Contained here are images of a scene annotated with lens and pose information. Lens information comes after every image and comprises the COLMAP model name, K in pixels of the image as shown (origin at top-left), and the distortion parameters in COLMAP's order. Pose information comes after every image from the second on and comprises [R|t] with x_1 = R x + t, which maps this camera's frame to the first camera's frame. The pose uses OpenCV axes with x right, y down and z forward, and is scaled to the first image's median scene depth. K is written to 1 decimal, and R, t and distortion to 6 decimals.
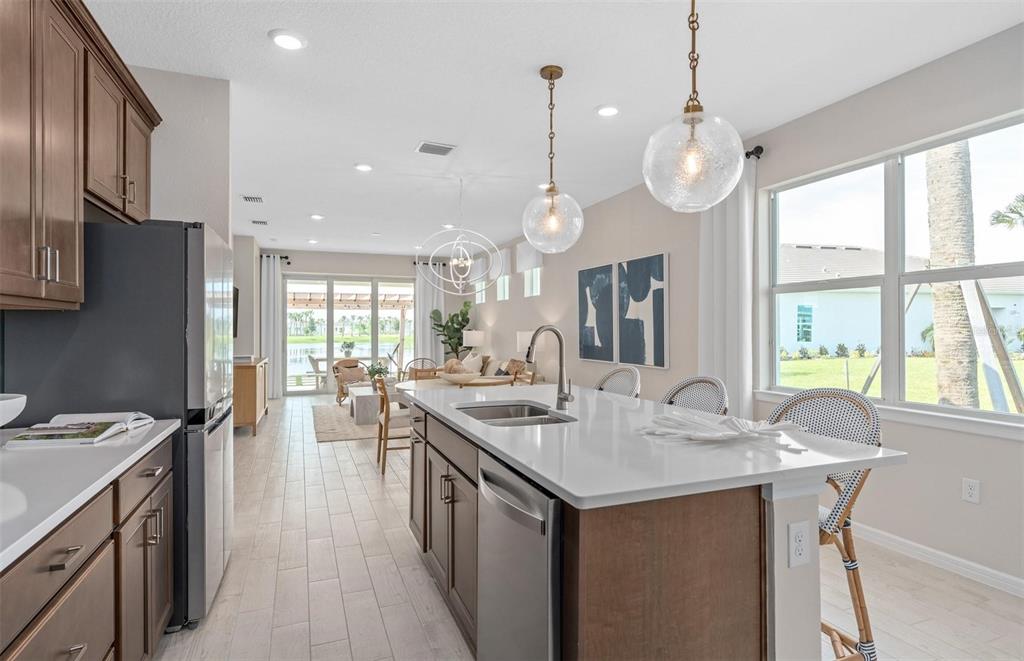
lens RADIAL K [[547.3, 0, 512.0], [0, 547.3, 330.5], [0, 0, 1]] dist [0.001259, 0.000130]
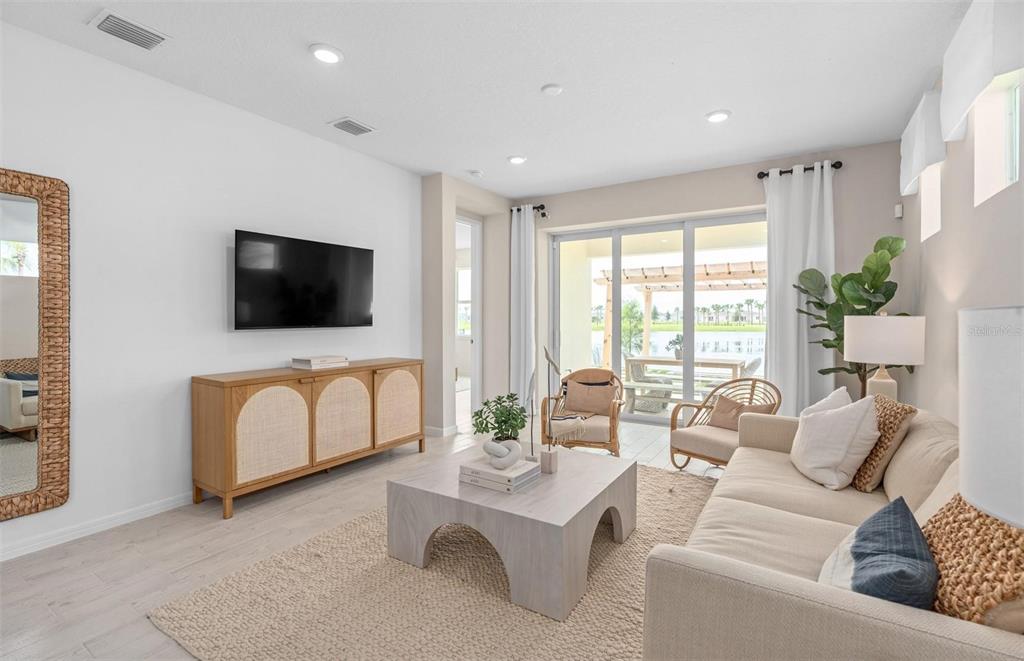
lens RADIAL K [[461.6, 0, 512.0], [0, 461.6, 330.5], [0, 0, 1]] dist [-0.002320, -0.000221]
pose [[0.595817, 0.022187, -0.802814, 0.019074], [-0.005778, 0.999711, 0.023341, 0.003584], [0.803099, -0.009268, 0.595773, 0.601015]]
